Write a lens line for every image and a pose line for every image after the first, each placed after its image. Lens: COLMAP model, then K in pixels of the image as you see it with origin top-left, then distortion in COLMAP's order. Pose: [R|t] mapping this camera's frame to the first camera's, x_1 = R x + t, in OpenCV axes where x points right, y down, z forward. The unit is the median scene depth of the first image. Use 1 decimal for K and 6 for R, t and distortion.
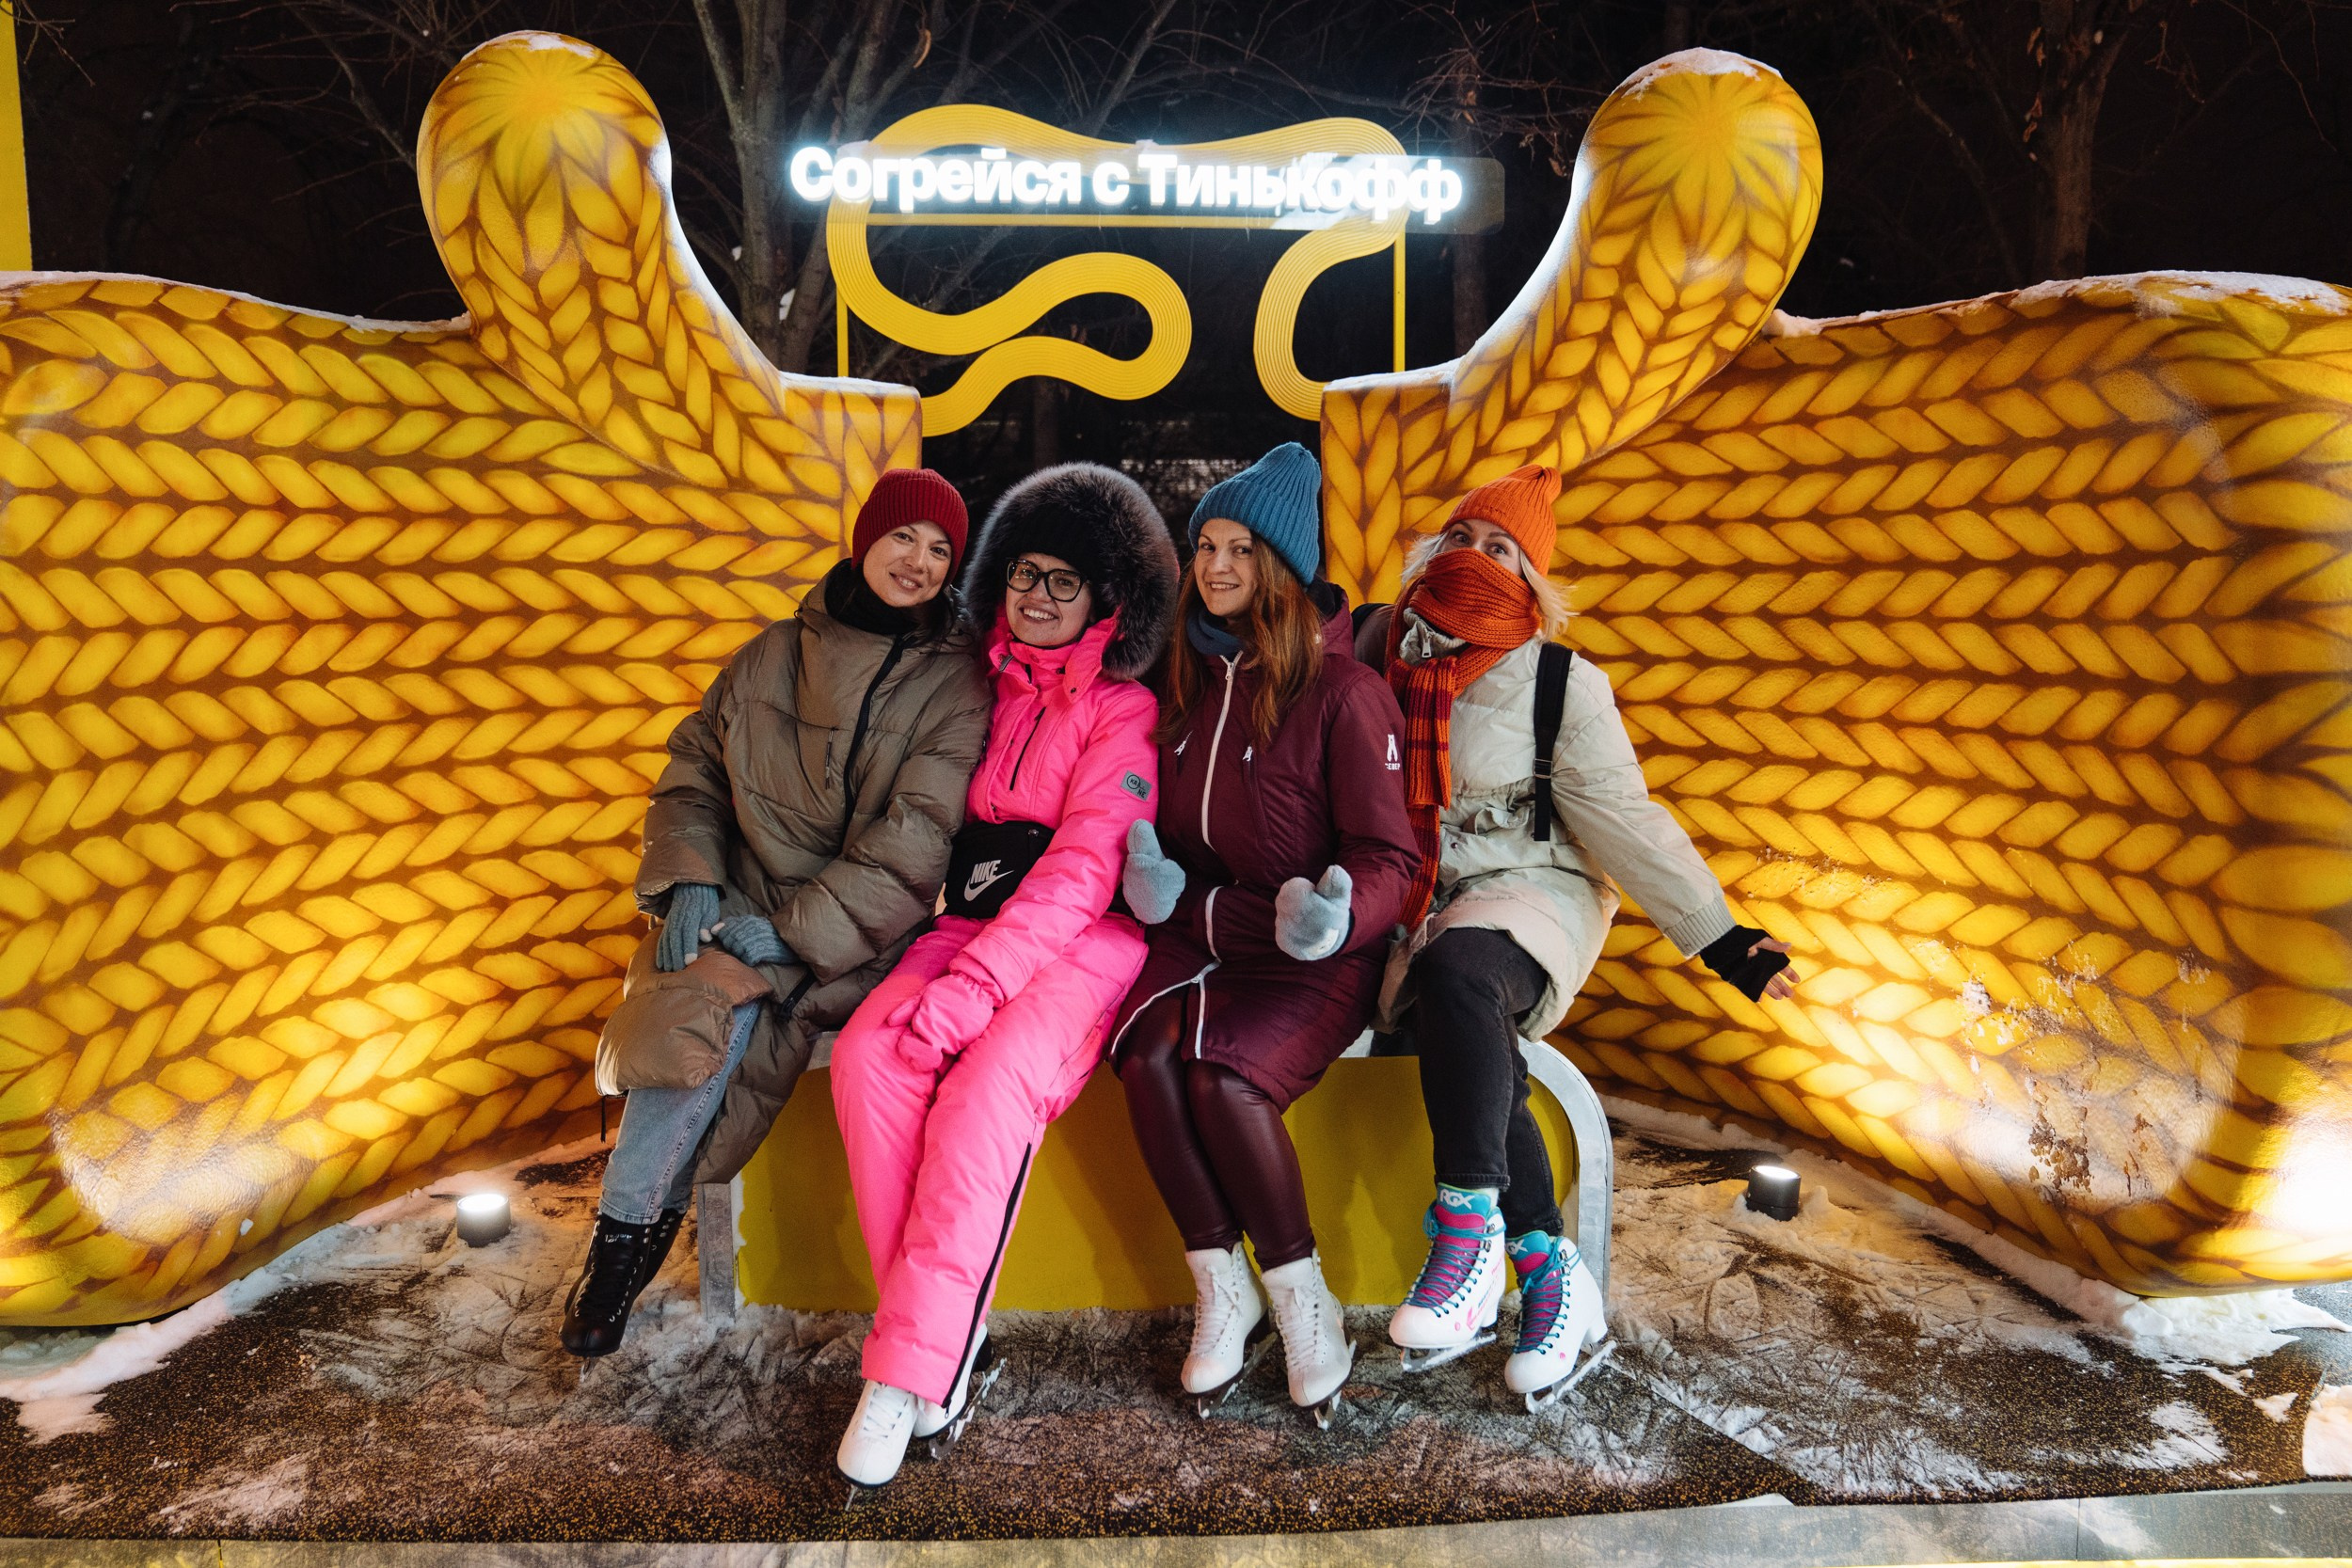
lens RADIAL K [[1828.1, 0, 1161.3], [0, 1828.1, 771.4], [0, 0, 1]] dist [-0.079568, 0.099968]
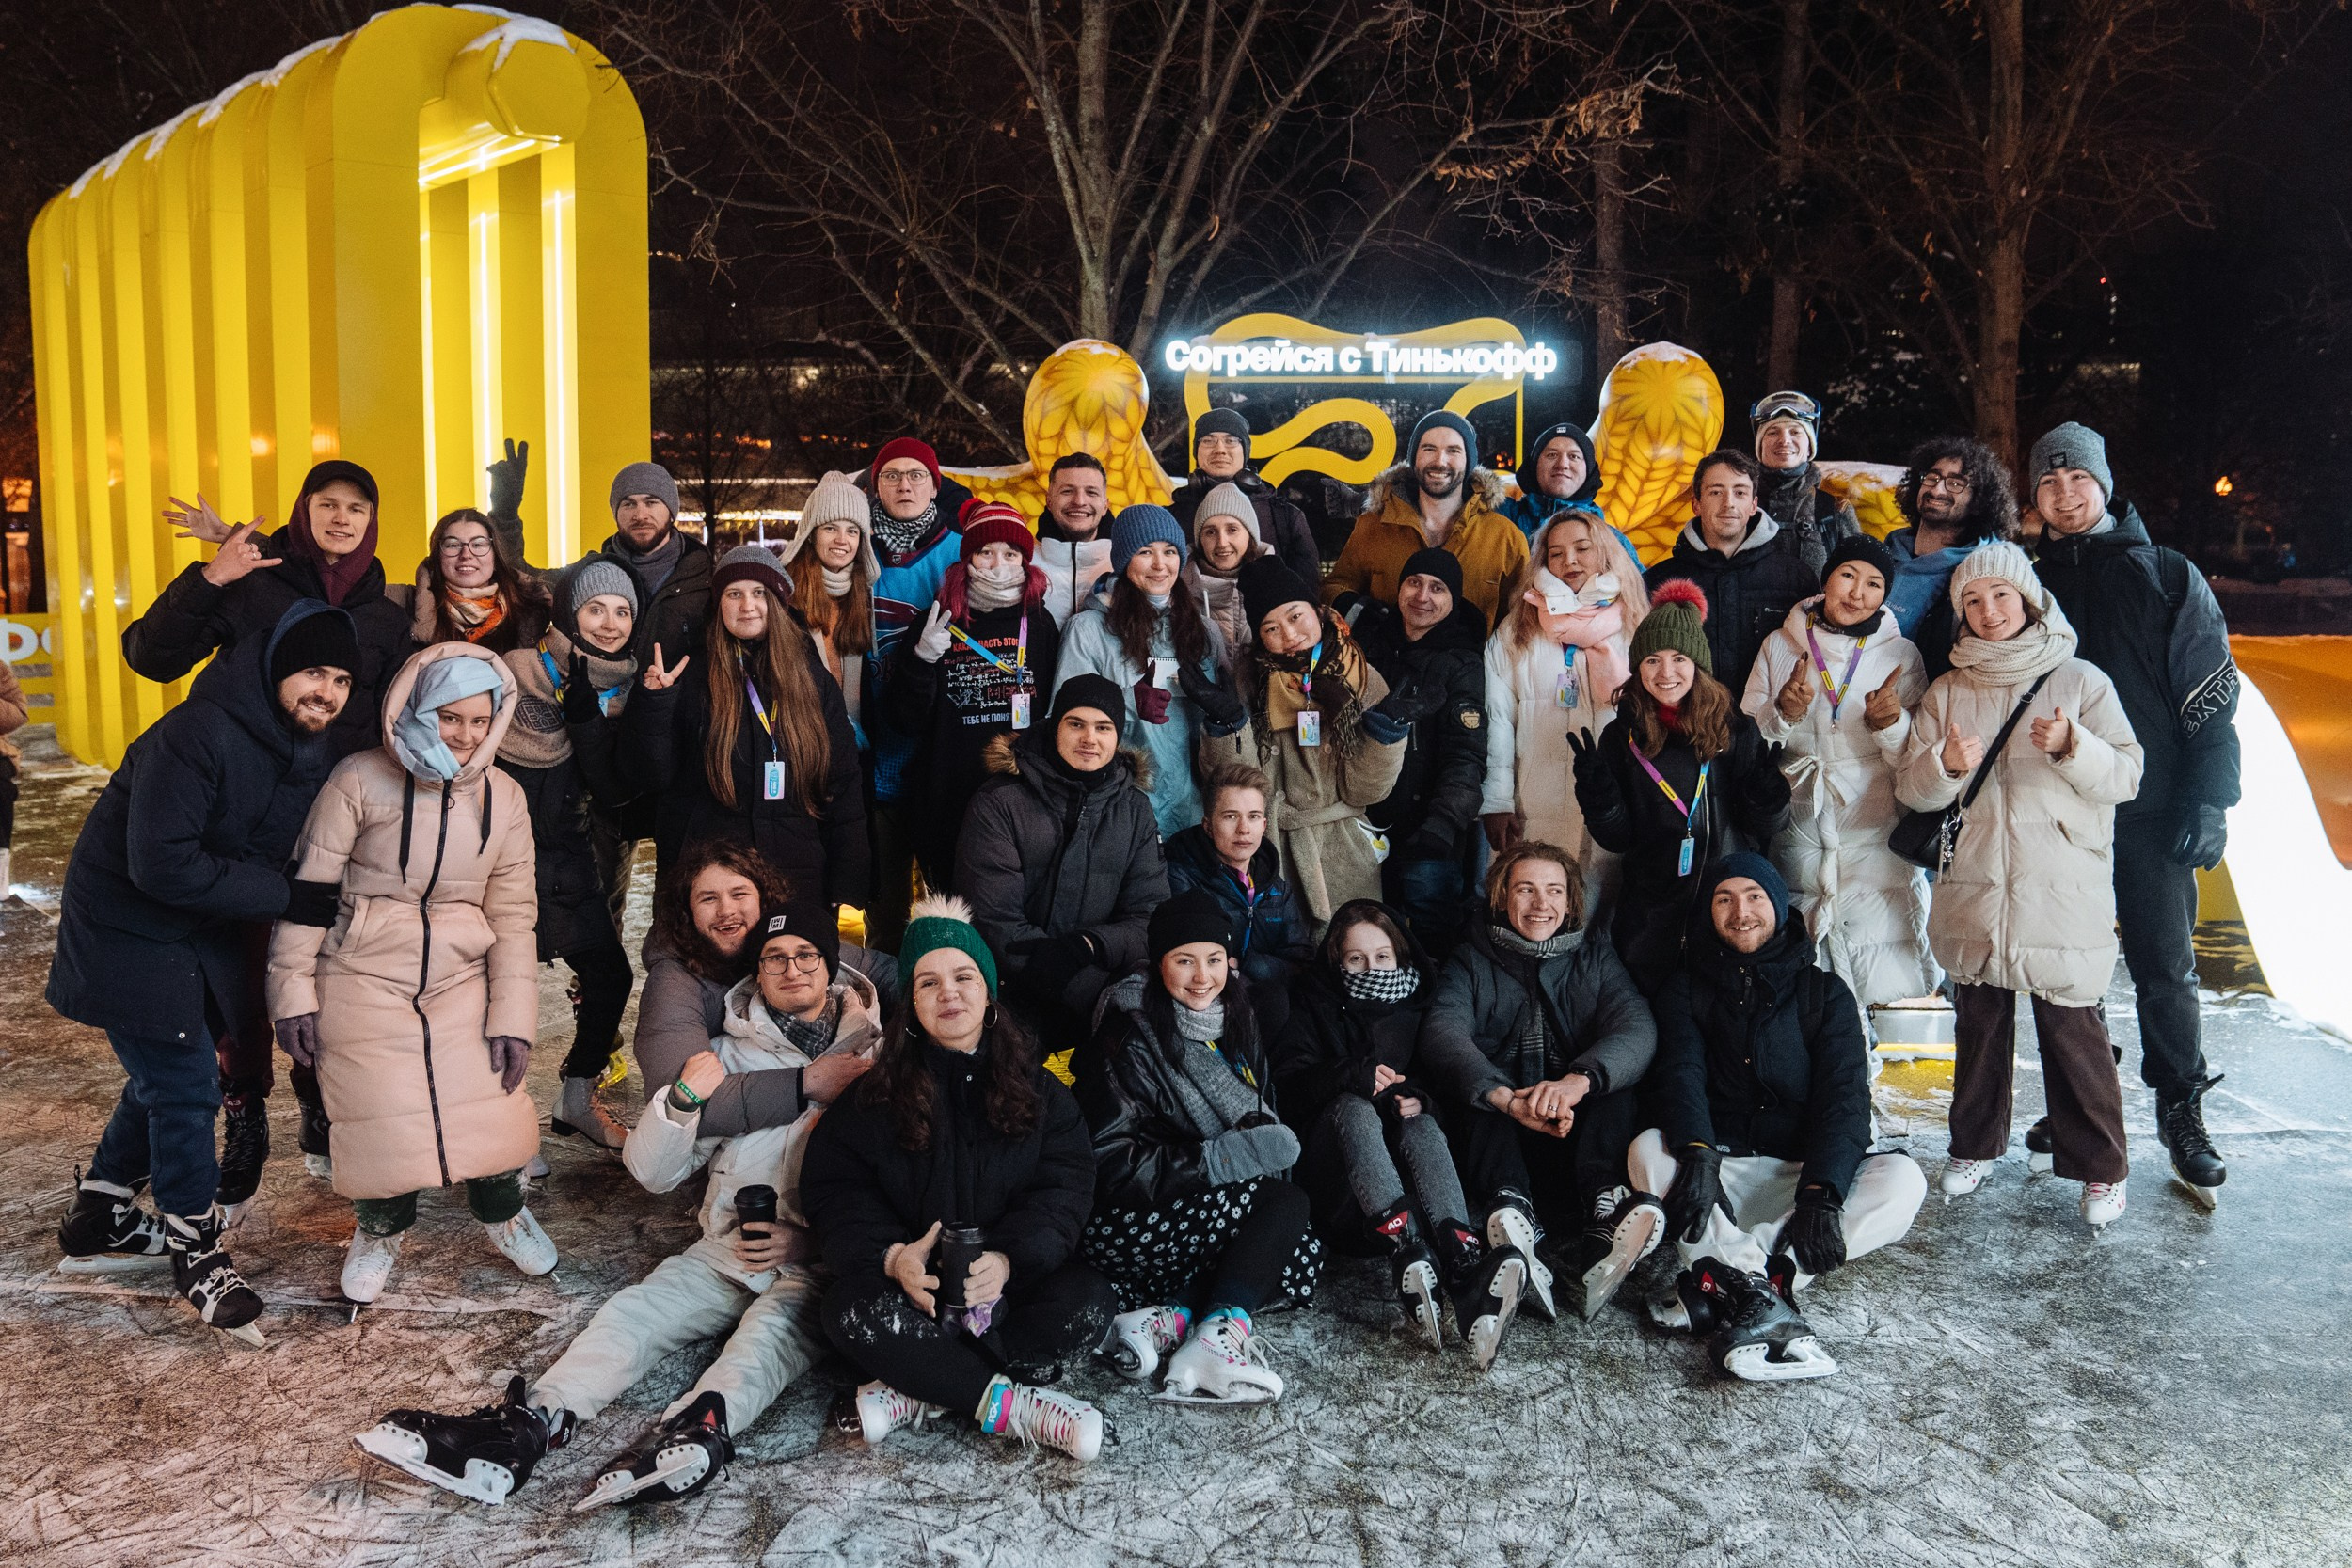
lens RADIAL K [[1810.0, 0, 1168.3], [0, 1810.0, 757.5], [0, 0, 1]] dist [-0.122932, 0.103306]
pose [[0.996643, 0.010652, -0.081180, -0.082433], [-0.008152, 0.999484, 0.031058, 0.002063], [0.081469, -0.030292, 0.996215, -1.040027]]
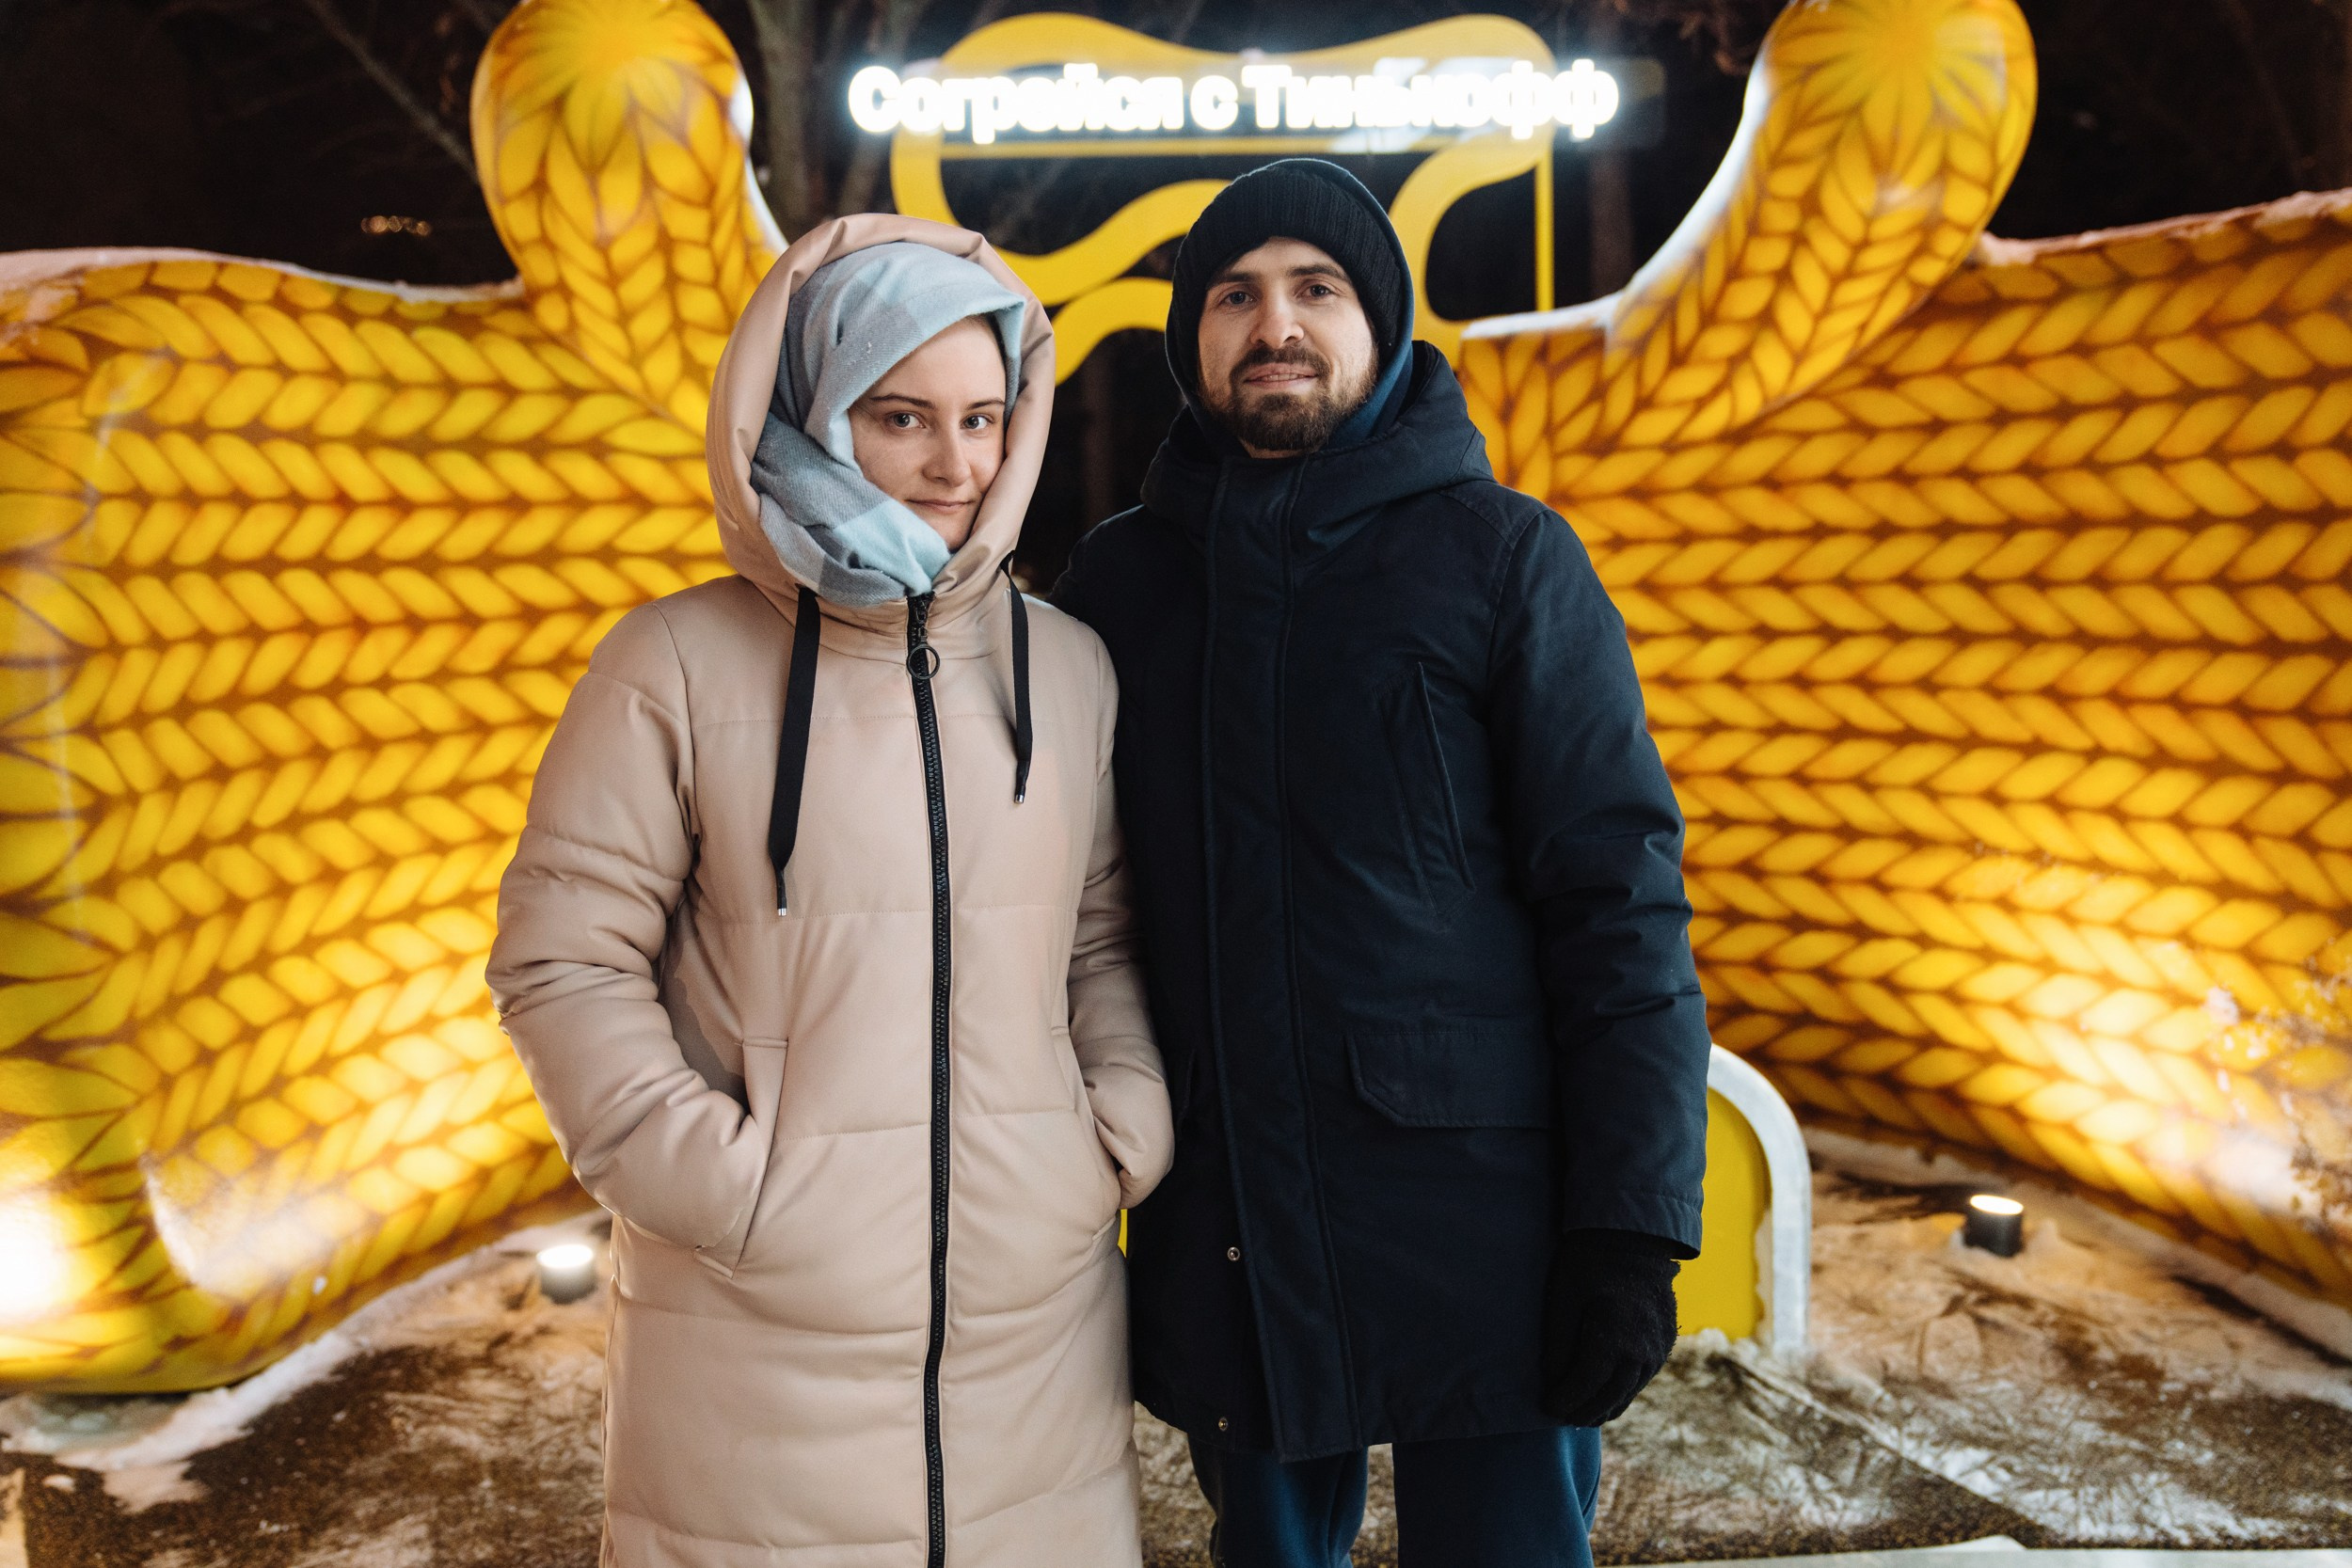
lens RADIAL K [[2223.1, 0, 1176.0], [0, 2223.1, 784.0], [0, 0, 1]] dist [-0.009058, 0.167199]
pose [[0.999450, -0.019277, -0.026993, -0.033817], [0.019454, 0.999791, 0.006314, -0.001293], [0.026866, -0.006836, 0.999616, -0.119551]]
